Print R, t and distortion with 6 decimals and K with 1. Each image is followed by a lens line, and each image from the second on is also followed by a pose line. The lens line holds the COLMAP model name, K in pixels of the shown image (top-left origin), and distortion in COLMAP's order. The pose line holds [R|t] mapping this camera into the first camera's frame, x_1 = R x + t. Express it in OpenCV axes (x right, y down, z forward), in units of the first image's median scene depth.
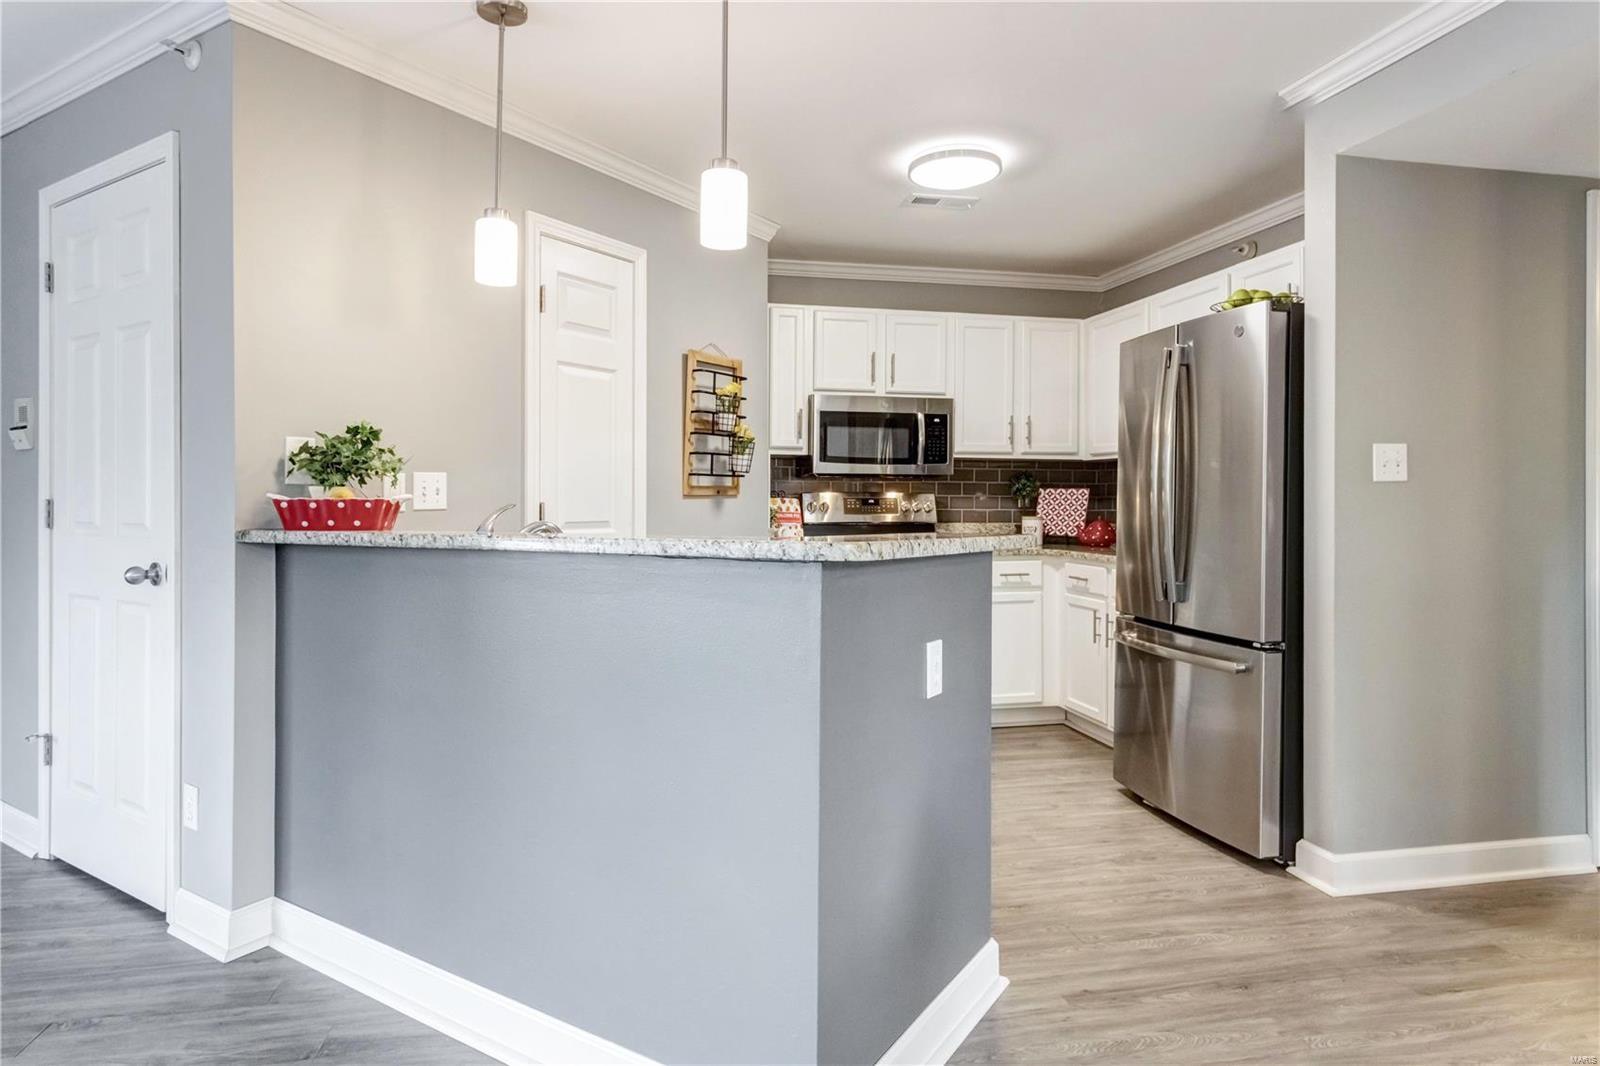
lens RADIAL K [[916.8, 0, 773.5], [0, 916.8, 500.5], [0, 0, 1]] dist [0.004743, 0.000533]
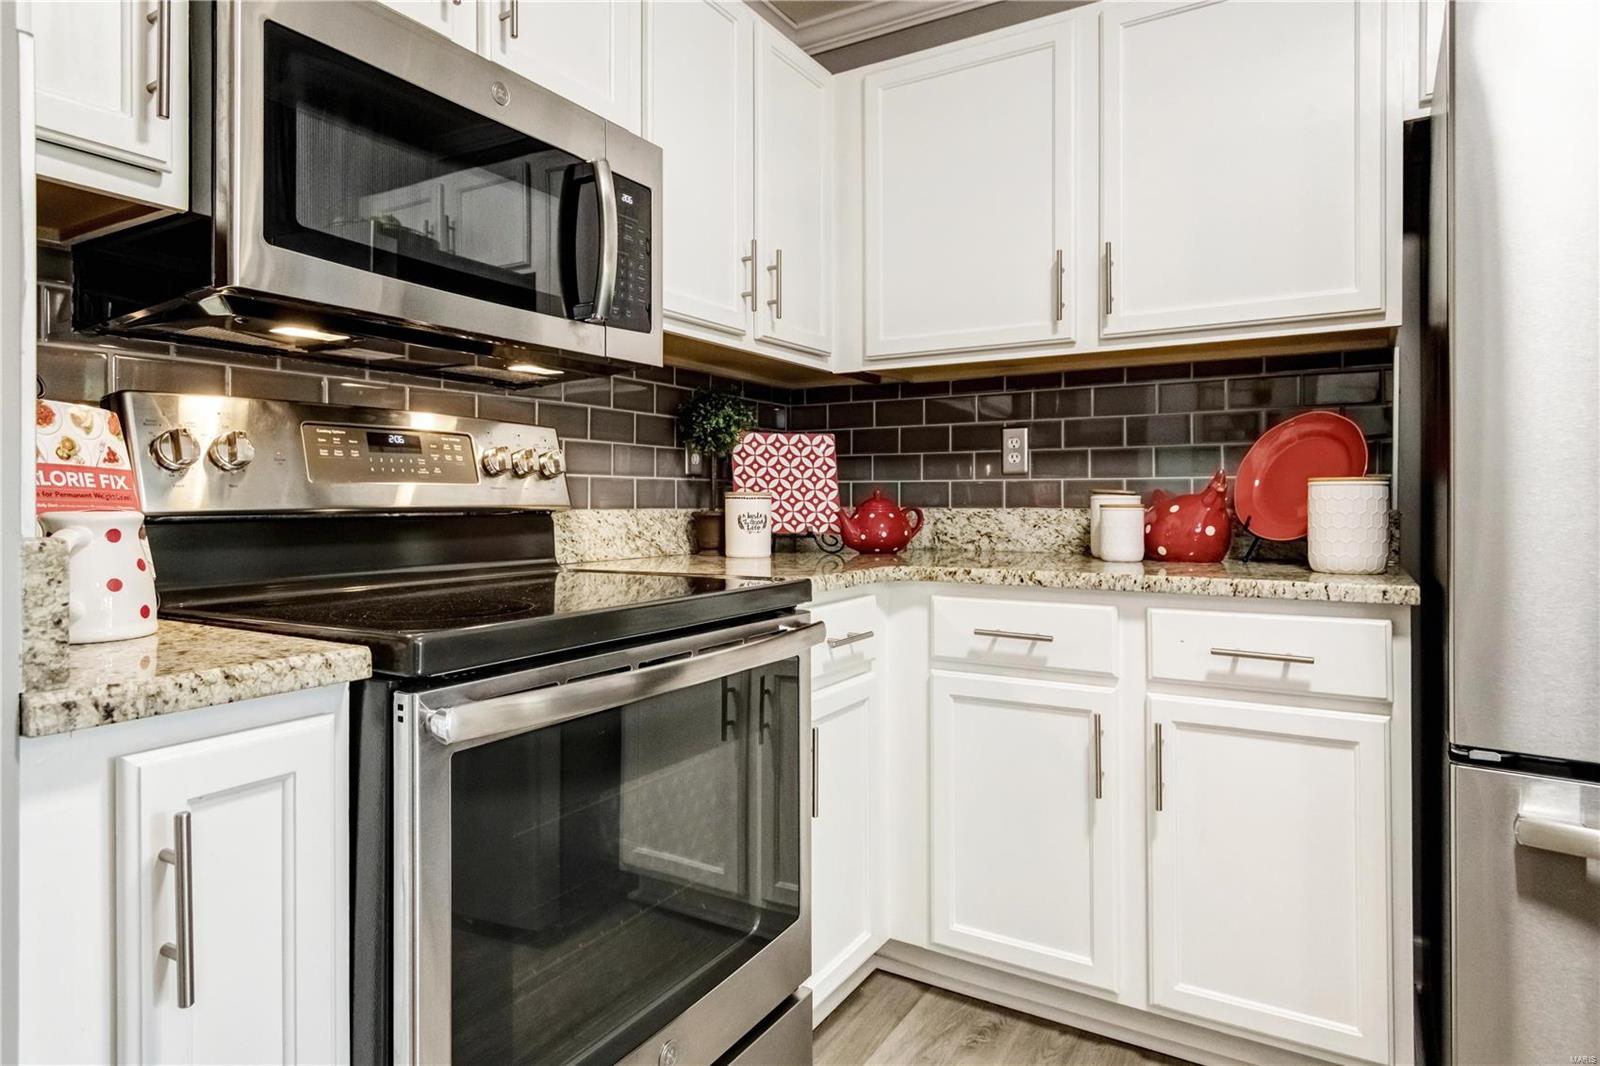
lens RADIAL K [[916.8, 0, 790.0], [0, 916.8, 500.5], [0, 0, 1]] dist [0.004743, 0.000533]
pose [[0.674781, -0.005895, 0.737994, -0.029793], [0.005203, 0.999981, 0.003230, 0.021654], [-0.737999, 0.001660, 0.674799, 0.741115]]
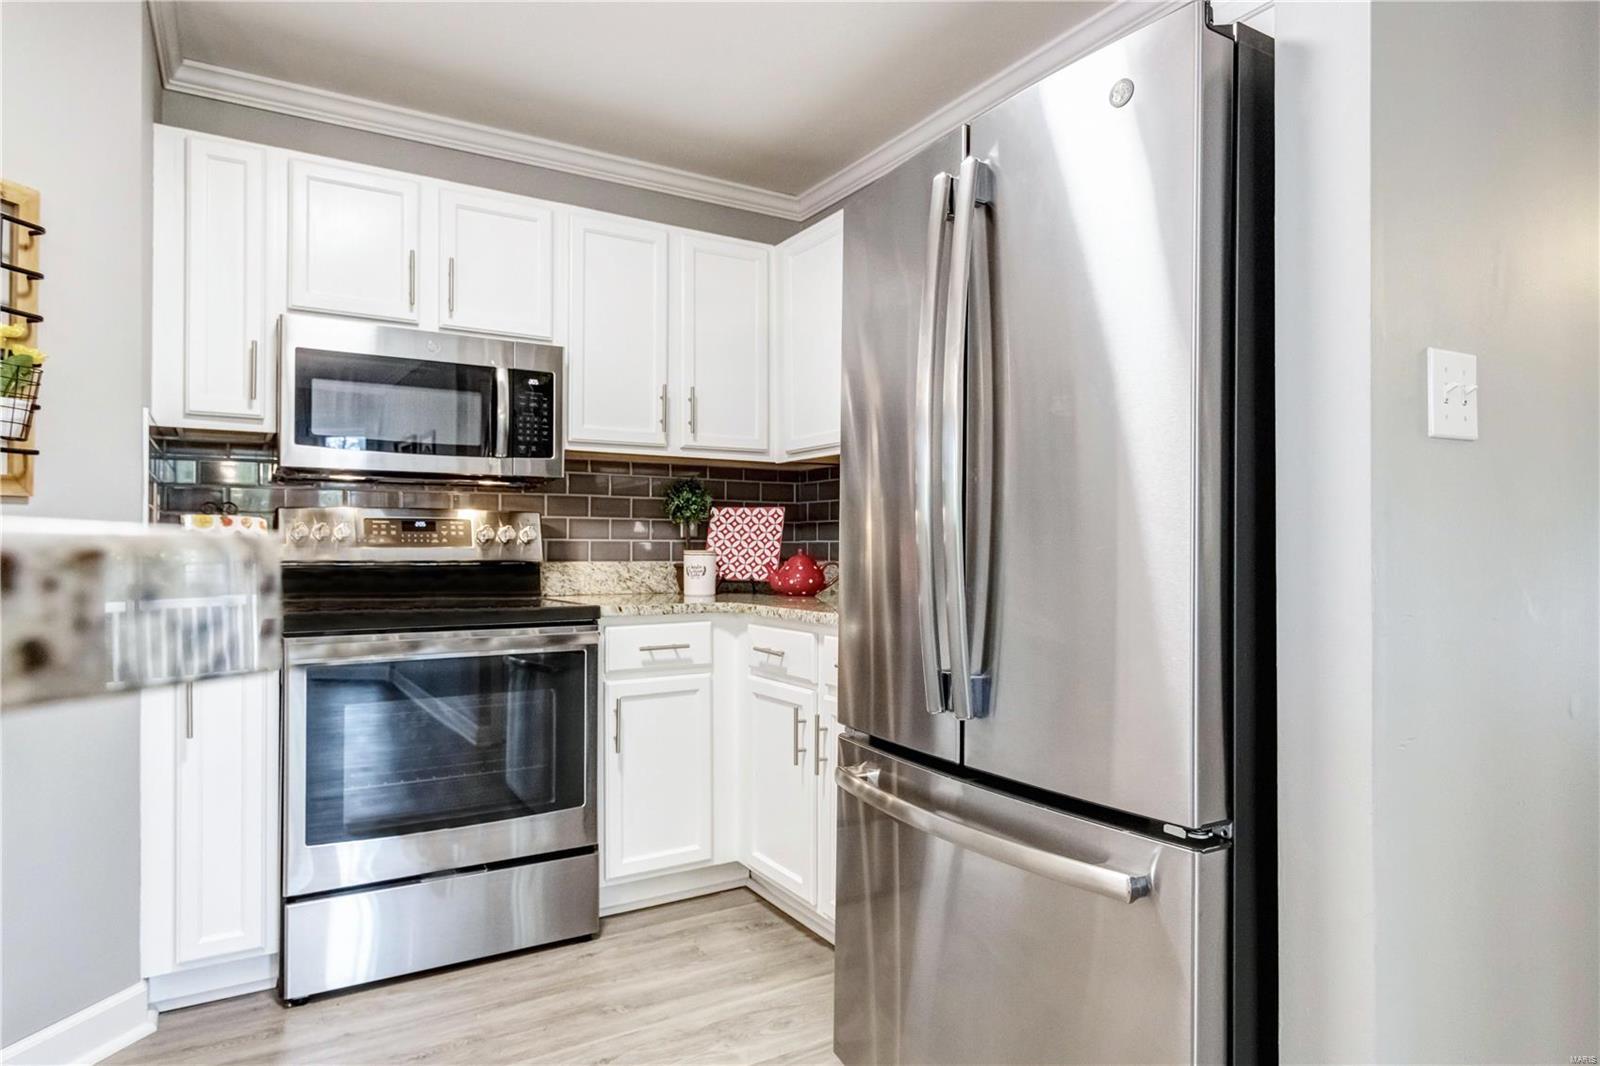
lens RADIAL K [[916.8, 0, 794.9], [0, 916.8, 543.6], [0, 0, 1]] dist [0.004743, 0.000533]
pose [[0.940168, -0.001707, 0.340708, 0.137480], [0.003600, 0.999981, -0.004923, 0.017335], [-0.340693, 0.005855, 0.940156, 0.410619]]
